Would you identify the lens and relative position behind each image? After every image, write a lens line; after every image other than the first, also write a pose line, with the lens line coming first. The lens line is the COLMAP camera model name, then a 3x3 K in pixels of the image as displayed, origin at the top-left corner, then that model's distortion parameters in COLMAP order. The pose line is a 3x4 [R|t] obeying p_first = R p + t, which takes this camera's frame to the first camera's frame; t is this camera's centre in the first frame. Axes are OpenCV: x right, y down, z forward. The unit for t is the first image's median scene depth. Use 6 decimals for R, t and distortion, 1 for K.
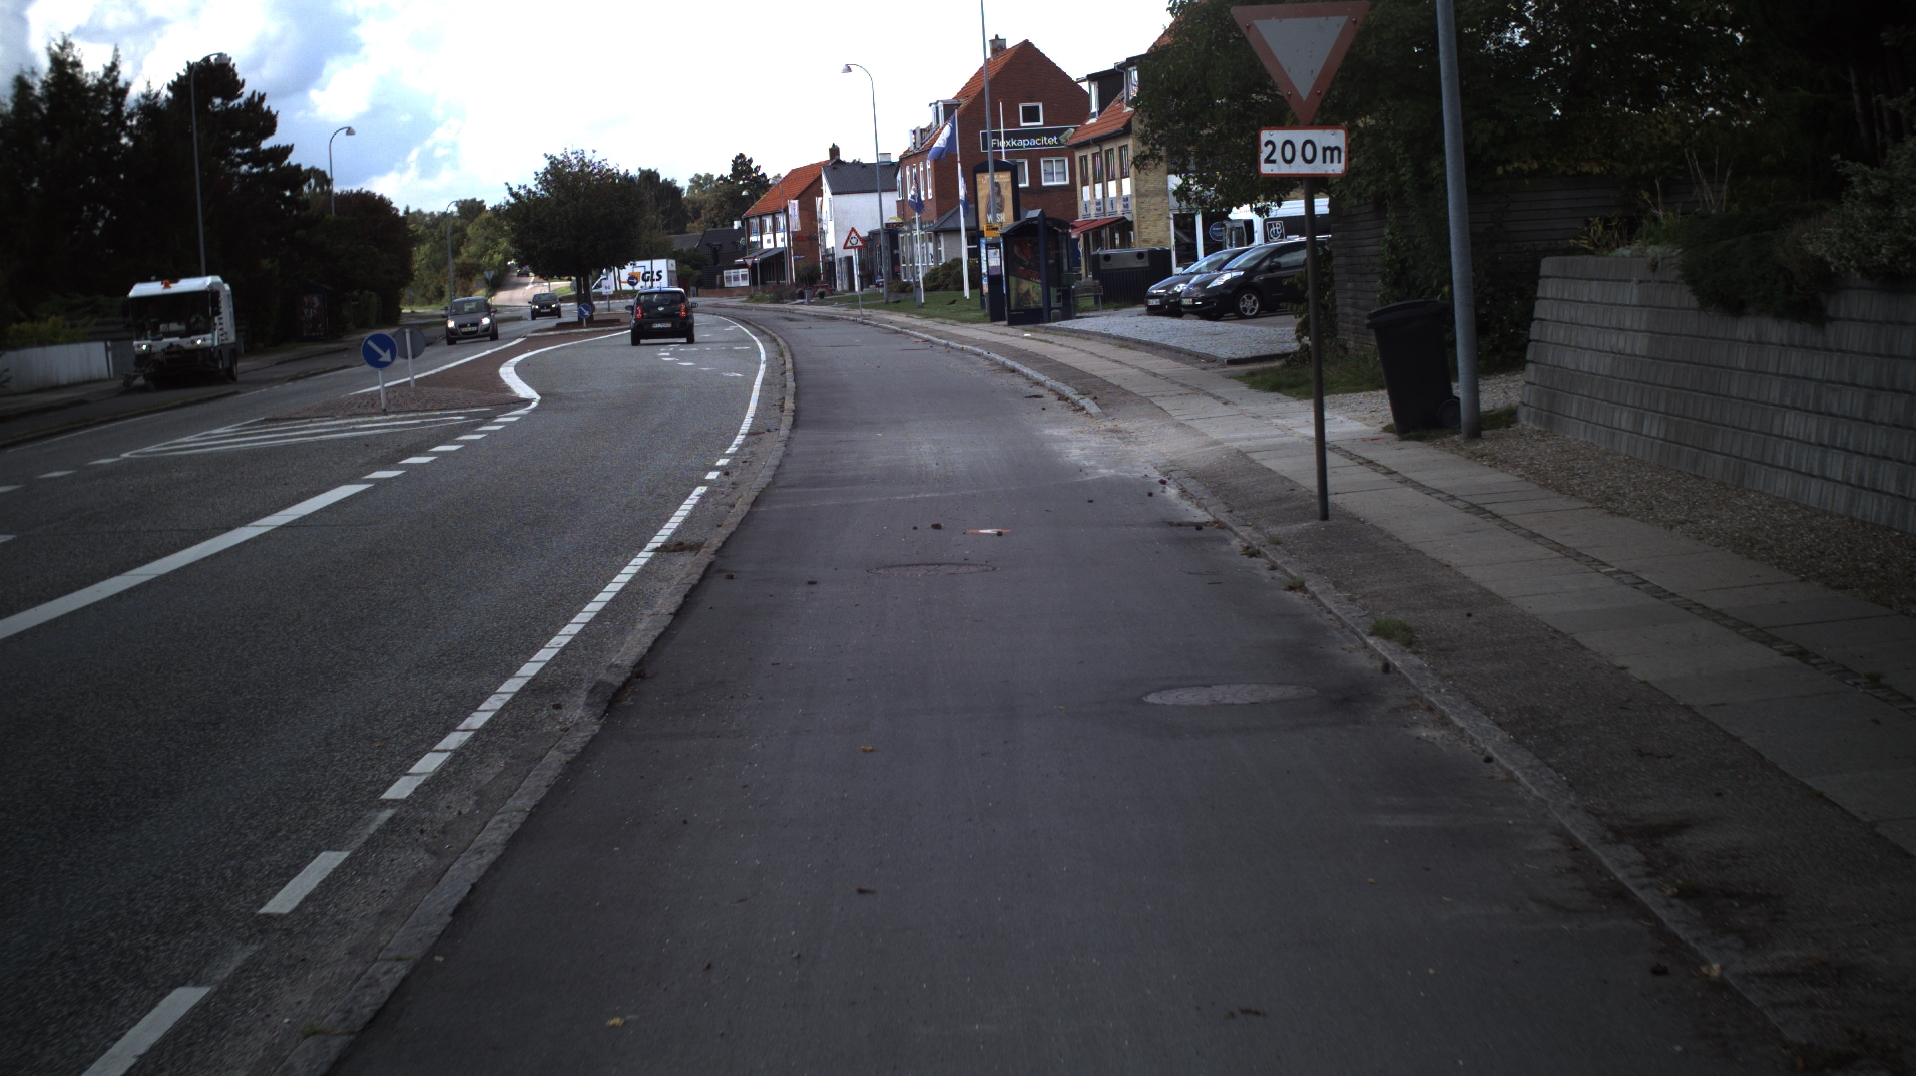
lens RADIAL K [[3406.1, 0, 958.0], [0, 3406.1, 538.0], [0, 0, 1]] dist [-0.275821, 0.242035]
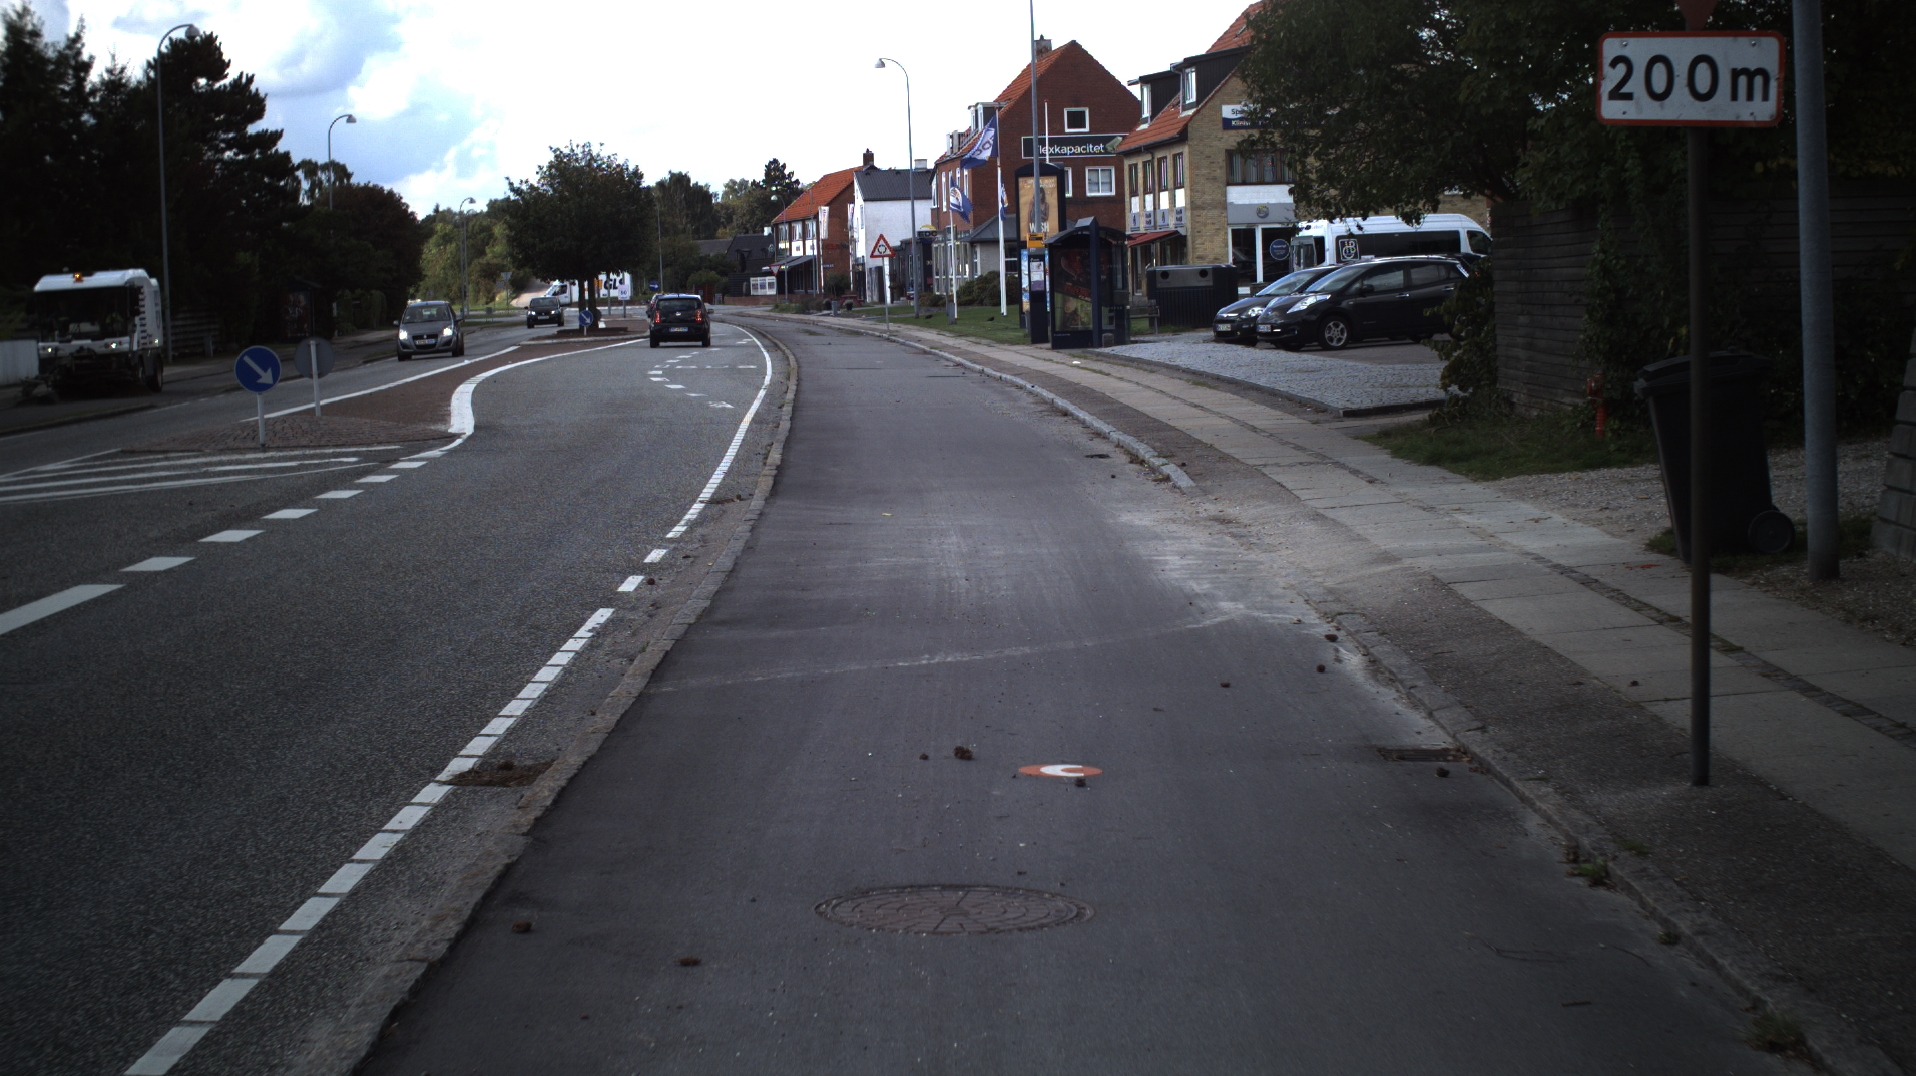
lens RADIAL K [[3406.1, 0, 958.0], [0, 3406.1, 538.0], [0, 0, 1]] dist [-0.275821, 0.242035]
pose [[0.999624, 0.026162, -0.008207, -0.000738], [-0.026193, 0.999650, -0.003722, -0.007337], [0.008107, 0.003935, 0.999959, 0.091606]]
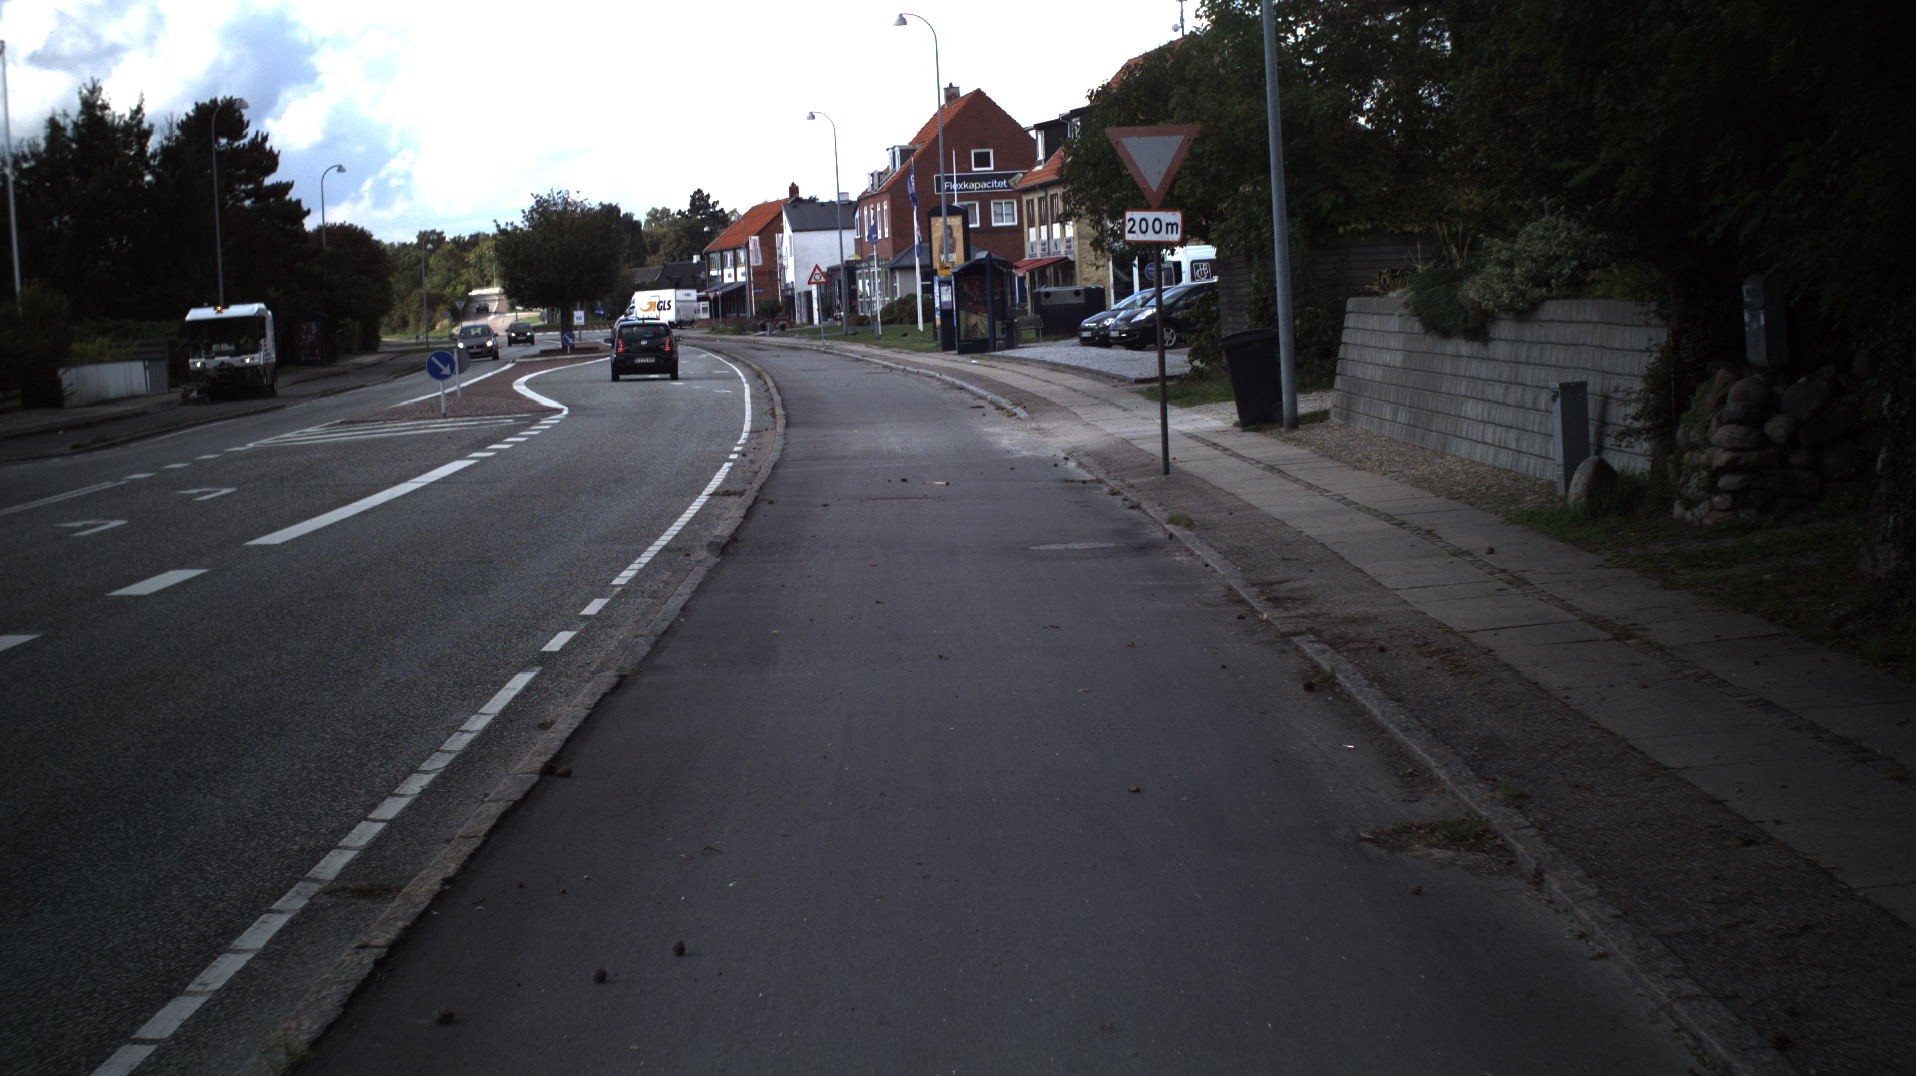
lens RADIAL K [[3406.1, 0, 958.0], [0, 3406.1, 538.0], [0, 0, 1]] dist [-0.275821, 0.242035]
pose [[0.999854, 0.008805, 0.014662, -0.000914], [-0.008653, 0.999908, -0.010430, 0.007351], [-0.014752, 0.010301, 0.999838, -0.091459]]
